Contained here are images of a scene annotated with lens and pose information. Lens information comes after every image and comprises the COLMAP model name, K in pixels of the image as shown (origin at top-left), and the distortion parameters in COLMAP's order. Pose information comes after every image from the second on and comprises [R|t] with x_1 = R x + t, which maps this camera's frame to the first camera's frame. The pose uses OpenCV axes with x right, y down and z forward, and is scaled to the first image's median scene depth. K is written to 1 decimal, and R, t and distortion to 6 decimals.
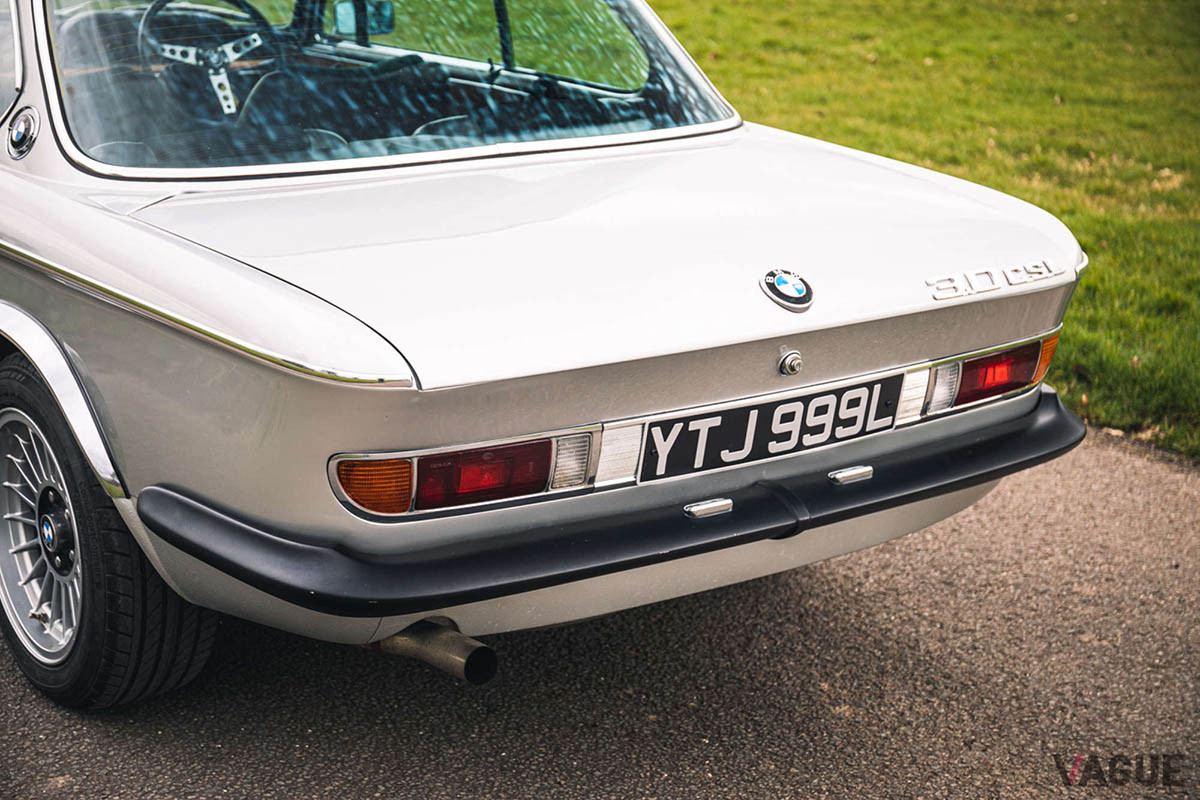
lens RADIAL K [[2166.5, 0, 604.6], [0, 2166.5, 399.8], [0, 0, 1]] dist [0.165382, 0.000000]
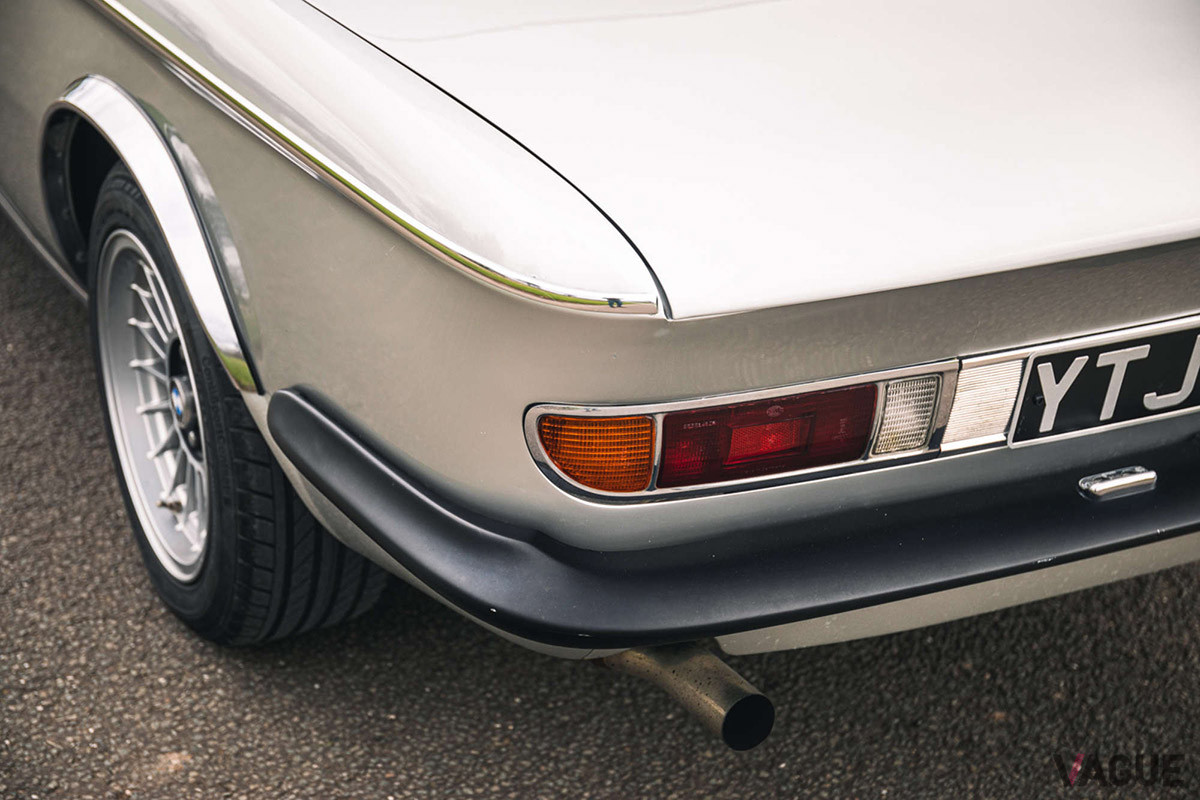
lens RADIAL K [[2274.1, 0, 602.1], [0, 2274.1, 406.8], [0, 0, 1]] dist [0.135061, 0.000000]
pose [[0.988689, 0.063911, -0.135683, -0.011385], [-0.042196, 0.986654, 0.157271, -0.065671], [0.143924, -0.149767, 0.978190, 0.286168]]
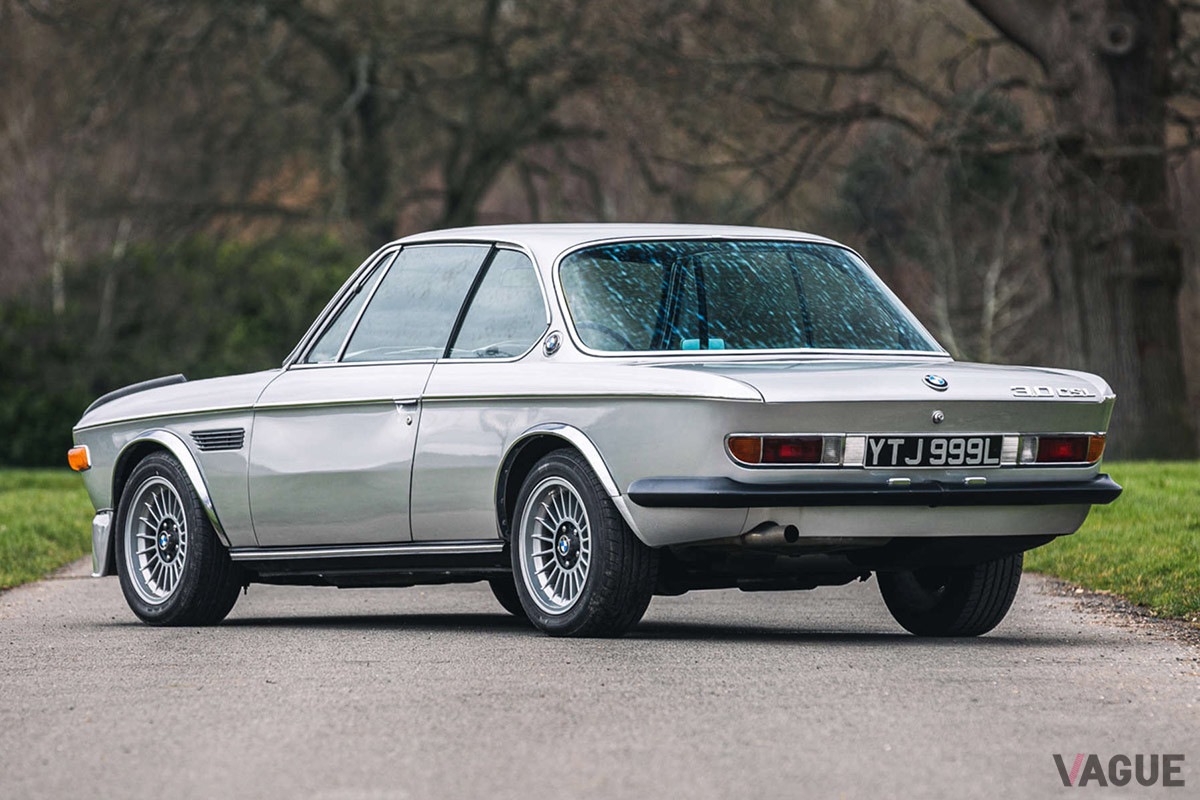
lens RADIAL K [[6970.6, 0, 600.9], [0, 6970.6, 394.5], [0, 0, 1]] dist [1.401295, 0.000000]
pose [[0.996216, -0.016069, -0.085409, 0.308729], [-0.006673, 0.965714, -0.259524, 1.568250], [0.086651, 0.259112, 0.961953, -5.056080]]
